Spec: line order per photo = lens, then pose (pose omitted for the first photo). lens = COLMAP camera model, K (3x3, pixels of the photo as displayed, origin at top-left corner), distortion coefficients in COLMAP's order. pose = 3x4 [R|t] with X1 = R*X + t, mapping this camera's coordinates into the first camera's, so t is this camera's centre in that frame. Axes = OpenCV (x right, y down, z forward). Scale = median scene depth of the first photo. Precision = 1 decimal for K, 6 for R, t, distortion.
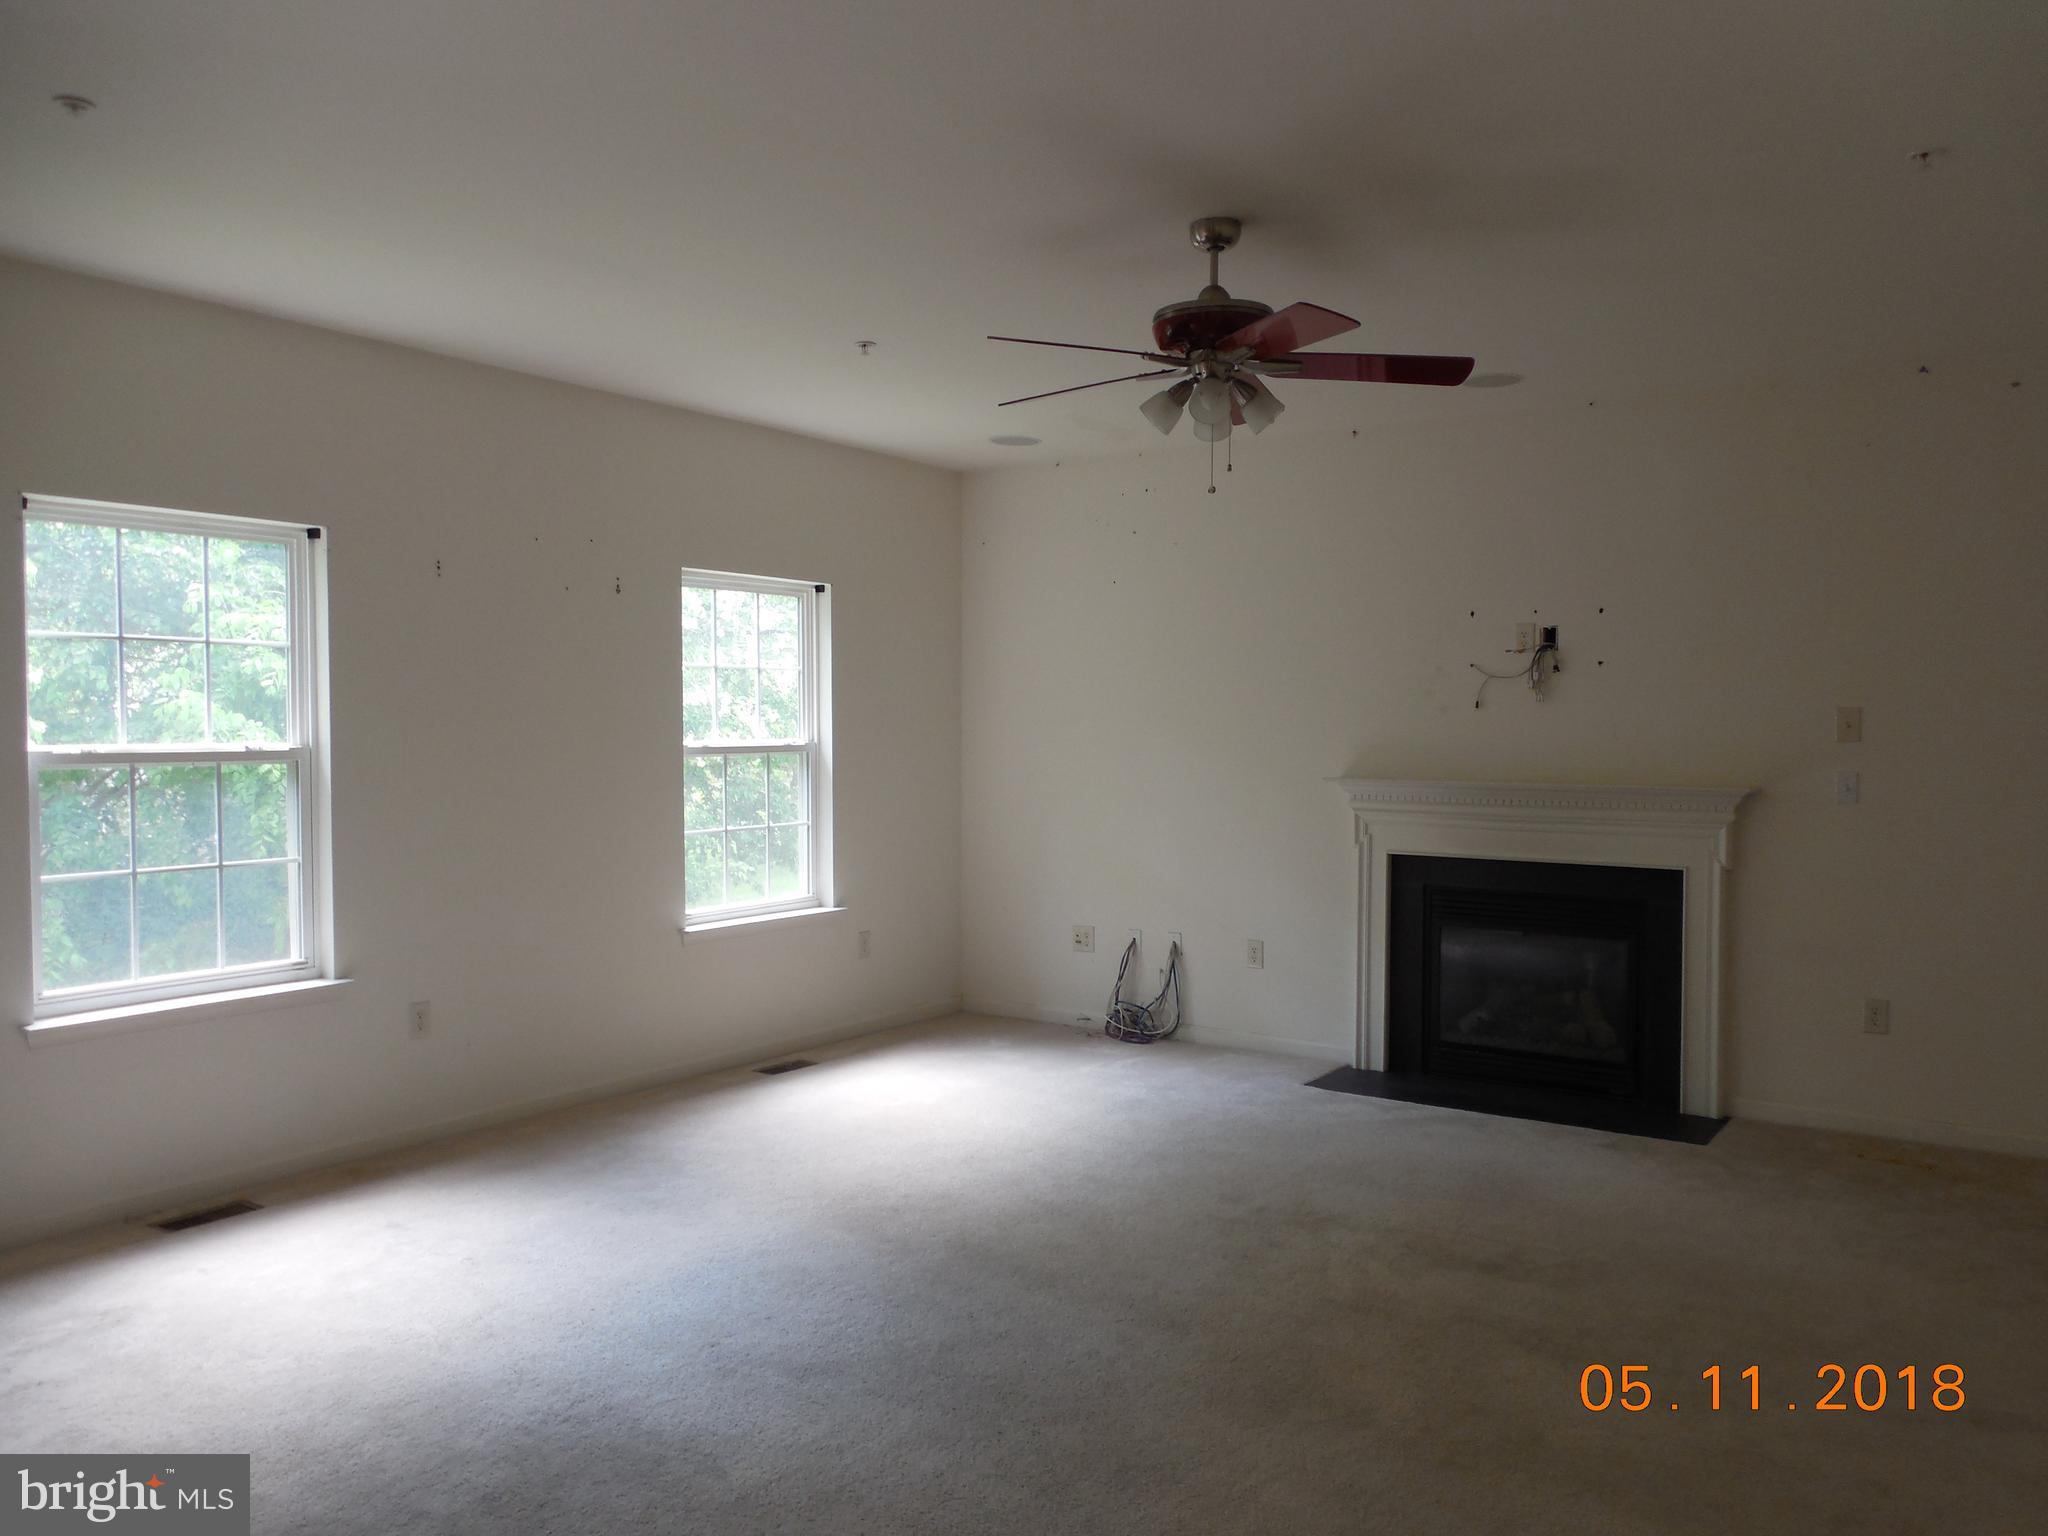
lens RADIAL K [[1533.6, 0, 1024.0], [0, 1533.6, 768.0], [0, 0, 1]] dist [-0.000779, -0.001026]
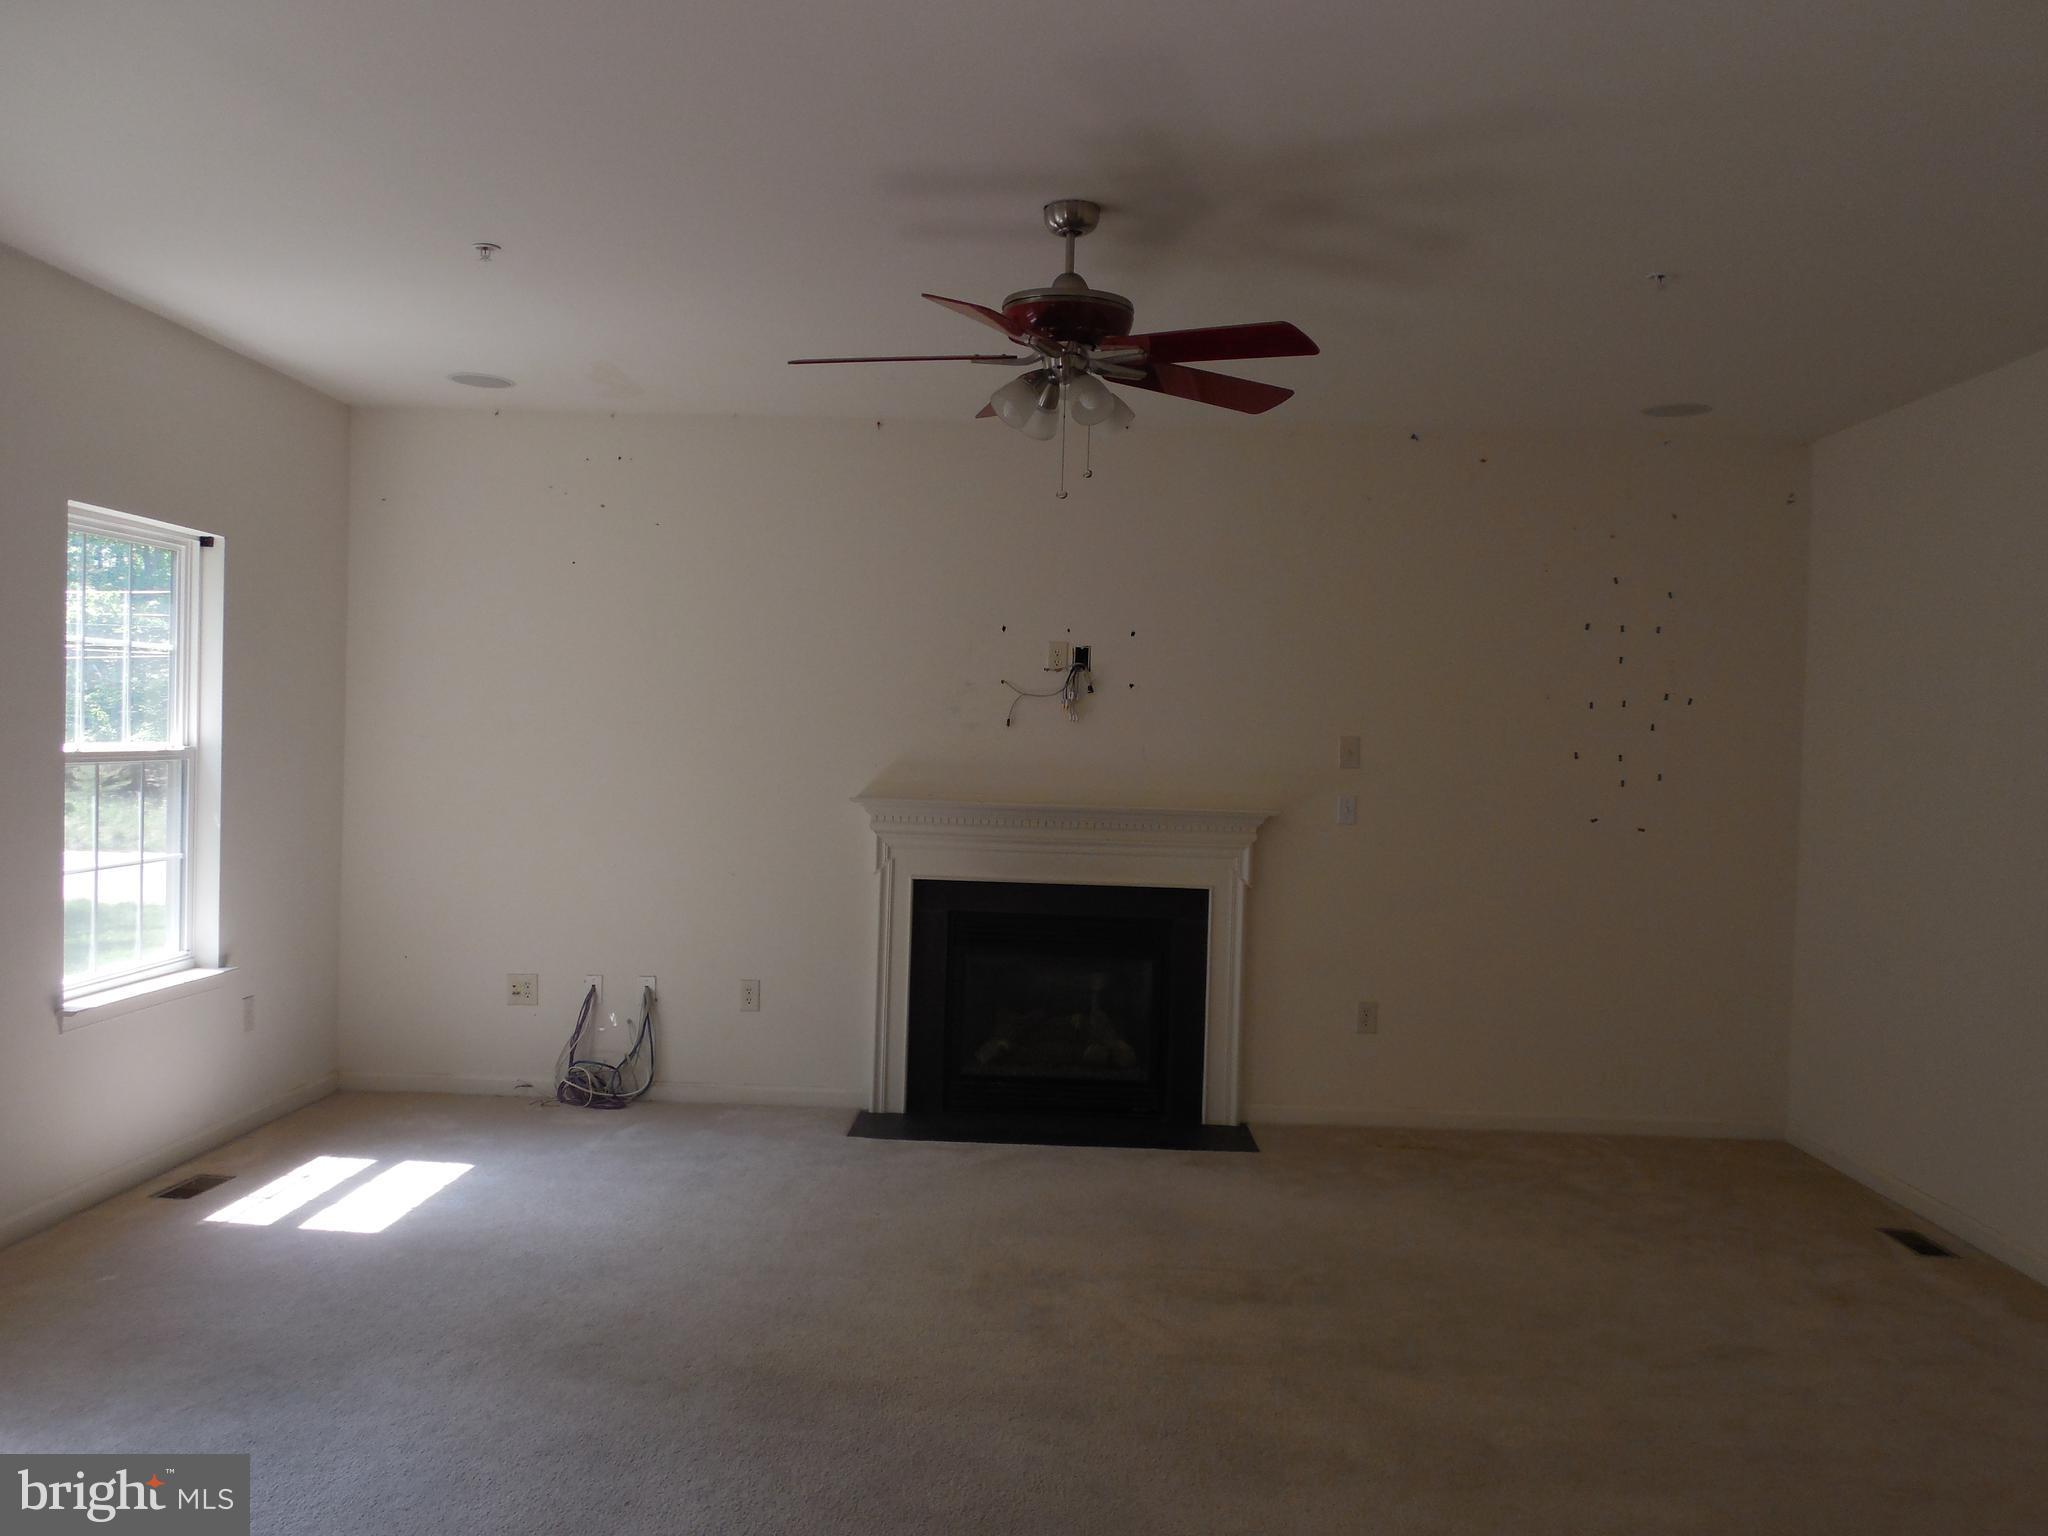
lens RADIAL K [[1701.7, 0, 1024.0], [0, 1701.7, 768.0], [0, 0, 1]] dist [-0.003547, -0.005528]
pose [[0.835554, 0.012078, 0.549275, -0.285080], [-0.010713, 0.999926, -0.005690, -0.006824], [-0.549304, -0.001130, 0.835622, 0.099849]]
